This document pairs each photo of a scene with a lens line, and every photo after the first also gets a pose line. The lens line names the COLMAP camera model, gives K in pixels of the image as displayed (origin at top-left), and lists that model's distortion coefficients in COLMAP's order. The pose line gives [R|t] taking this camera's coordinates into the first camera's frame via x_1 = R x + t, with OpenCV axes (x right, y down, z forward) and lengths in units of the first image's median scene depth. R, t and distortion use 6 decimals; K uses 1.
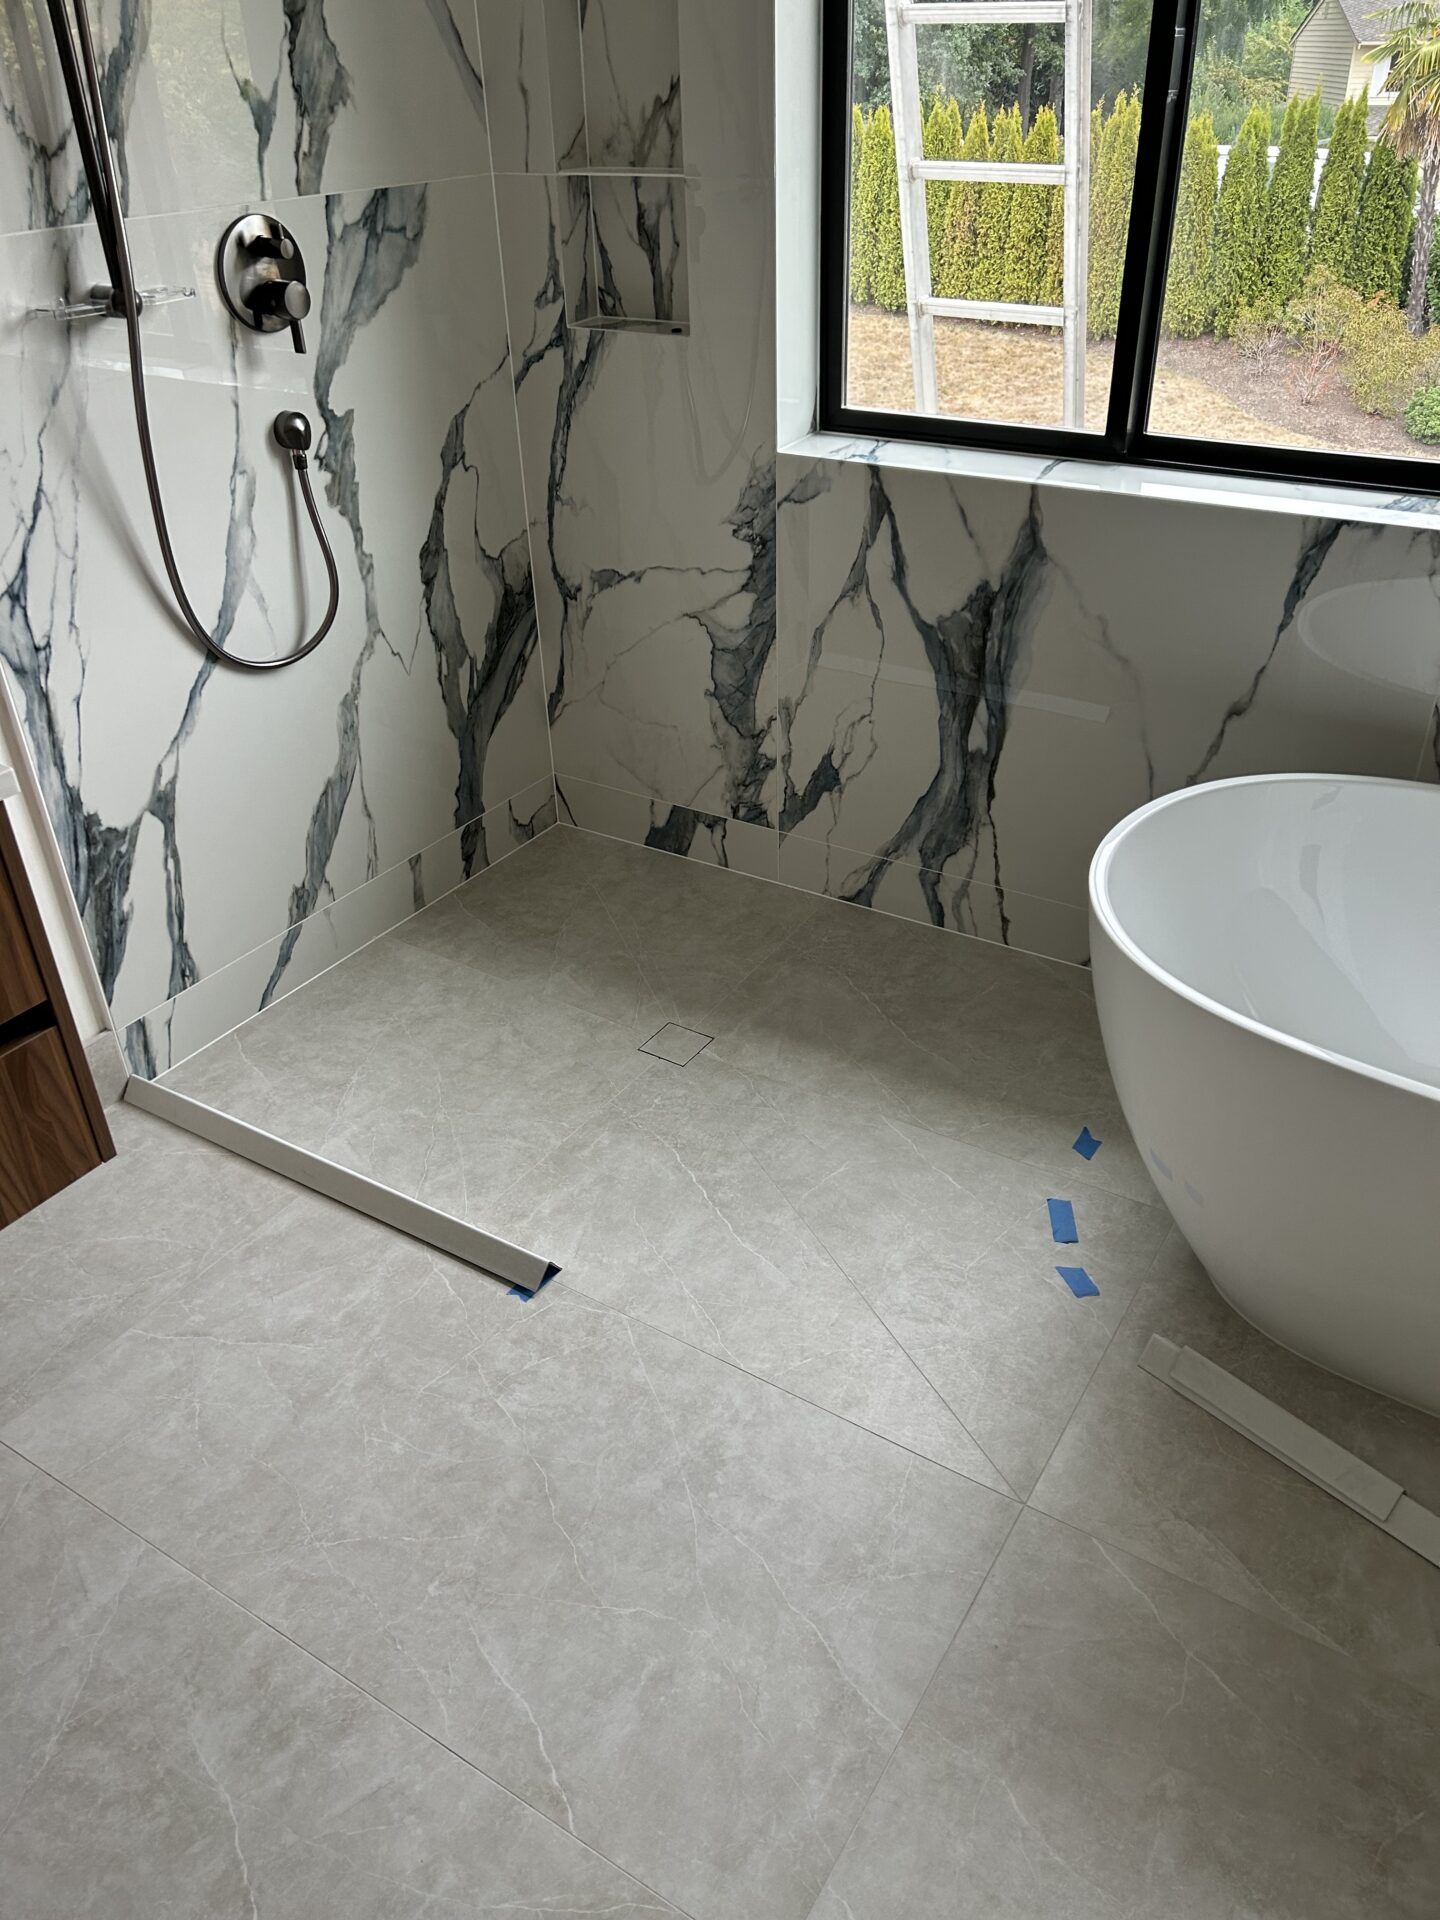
lens RADIAL K [[1449.4, 0, 721.8], [0, 1449.4, 967.8], [0, 0, 1]] dist [0.061478, -0.068710]
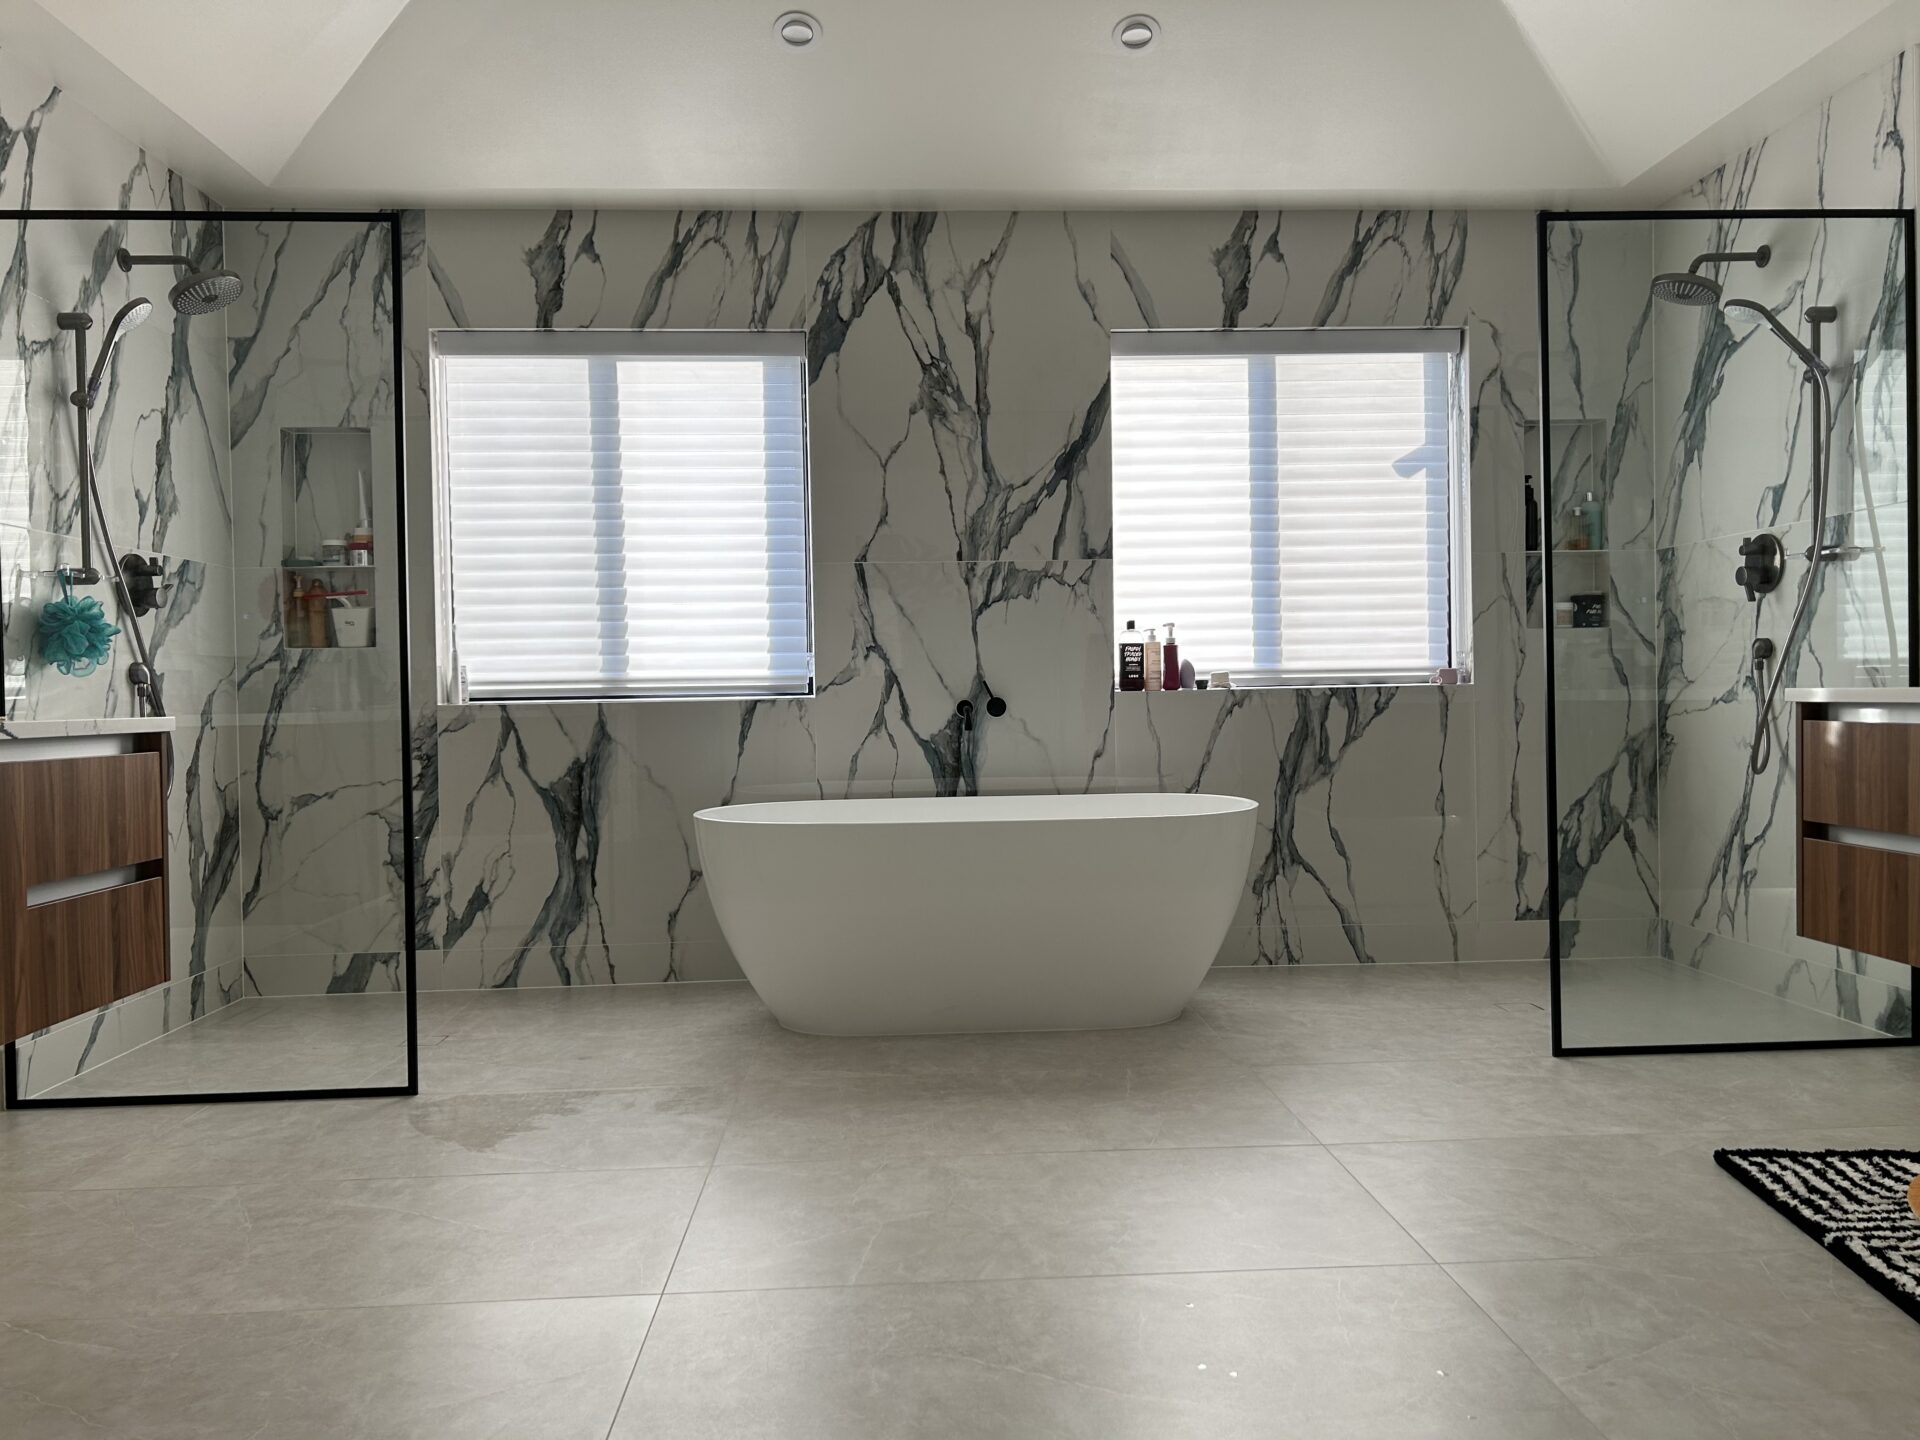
lens RADIAL K [[1449.4, 0, 966.4], [0, 1449.4, 721.3], [0, 0, 1]] dist [0.061478, -0.068710]
pose [[0.816837, 0.003636, 0.576857, -0.422432], [0.304434, 0.846674, -0.436420, 0.571392], [-0.489997, 0.532099, 0.690488, -0.455672]]
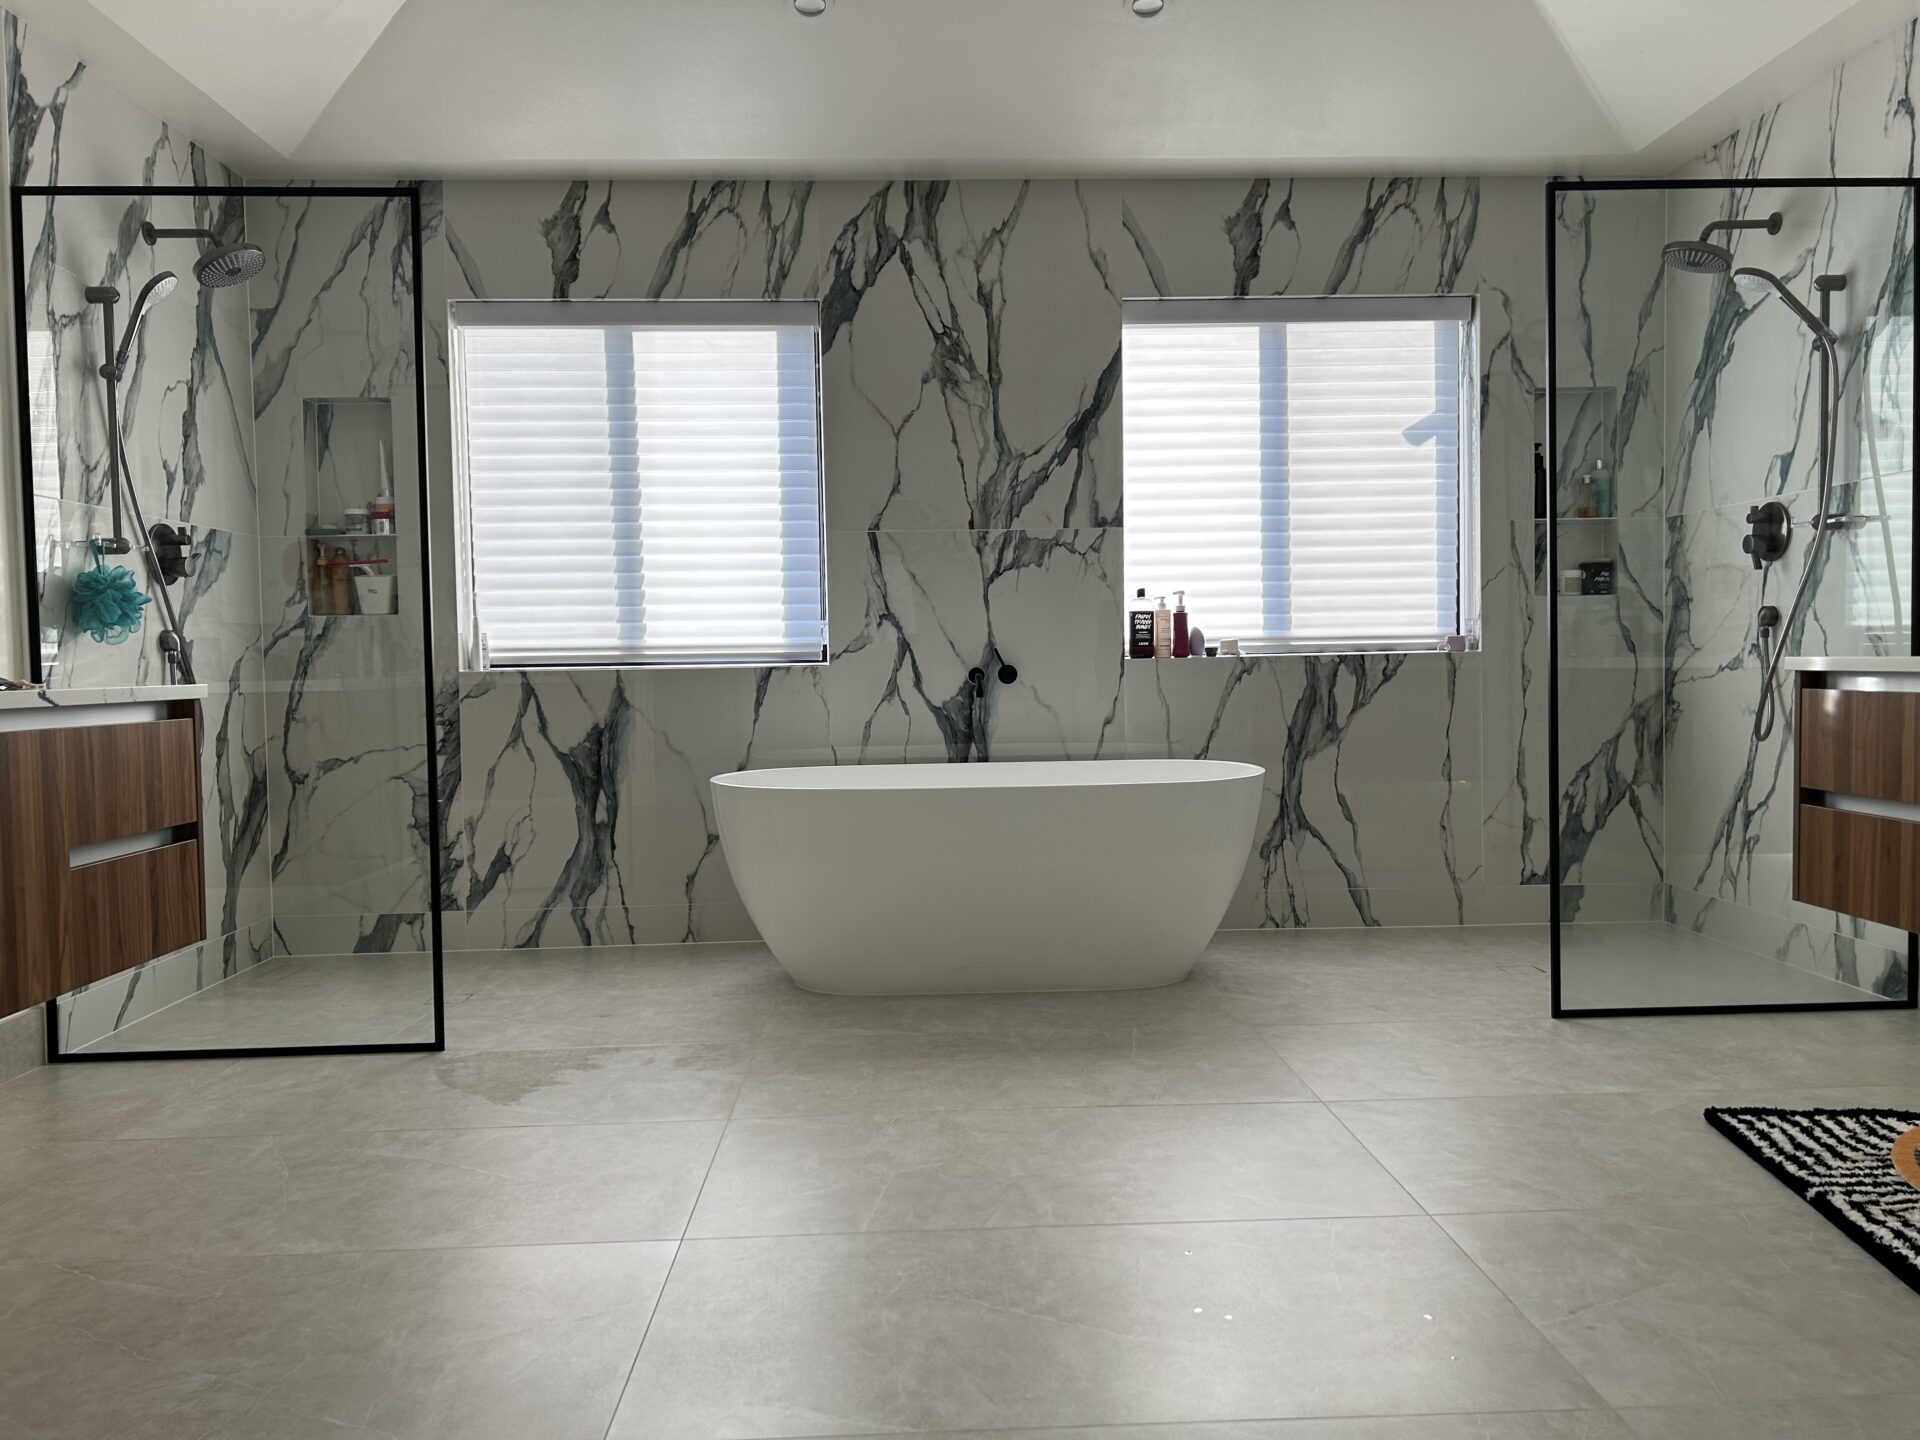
lens RADIAL K [[1449.4, 0, 963.6], [0, 1449.4, 723.6], [0, 0, 1]] dist [0.061478, -0.068710]
pose [[0.824166, -0.010709, 0.566247, -0.432418], [0.298212, 0.858196, -0.417814, 0.580640], [-0.481476, 0.513210, 0.710490, -0.476218]]
